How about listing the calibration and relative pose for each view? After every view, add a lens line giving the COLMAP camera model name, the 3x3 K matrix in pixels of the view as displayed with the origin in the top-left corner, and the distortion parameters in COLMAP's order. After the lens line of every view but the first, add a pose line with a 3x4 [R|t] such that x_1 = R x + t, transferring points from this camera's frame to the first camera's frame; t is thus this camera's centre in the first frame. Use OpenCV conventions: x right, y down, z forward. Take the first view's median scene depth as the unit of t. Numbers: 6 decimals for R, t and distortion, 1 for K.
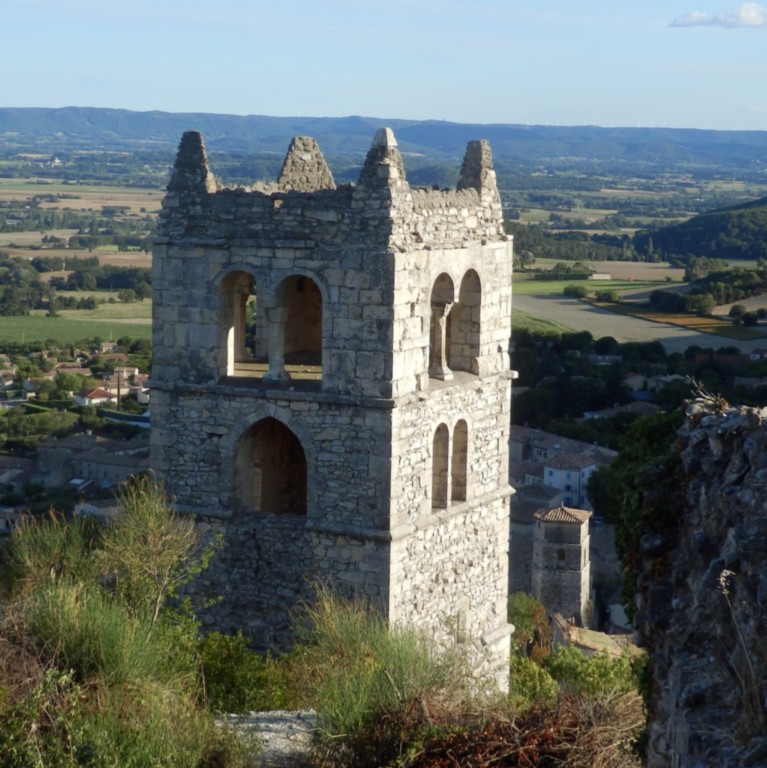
lens RADIAL K [[2324.4, 0, 216.7], [0, 2324.4, 385.0], [0, 0, 1]] dist [0.057401, -0.828273]
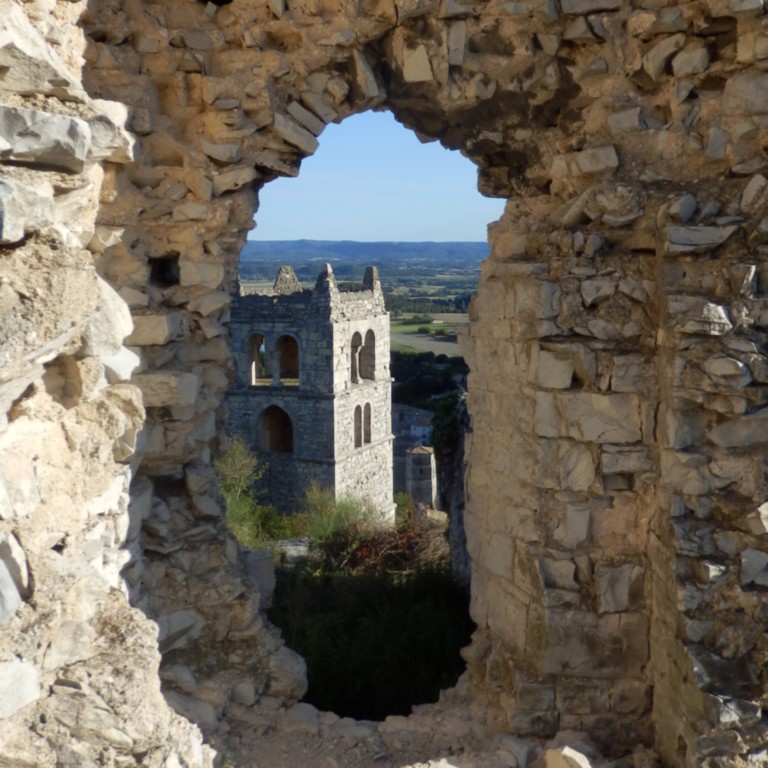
lens RADIAL K [[1444.2, 0, 384.0], [0, 1444.2, 384.0], [0, 0, 1]] dist [0.017410, -0.047176]
pose [[0.992281, -0.033252, 0.119471, -0.031355], [0.032936, 0.999447, 0.004617, -0.006888], [-0.119558, -0.000646, 0.992827, -0.260383]]
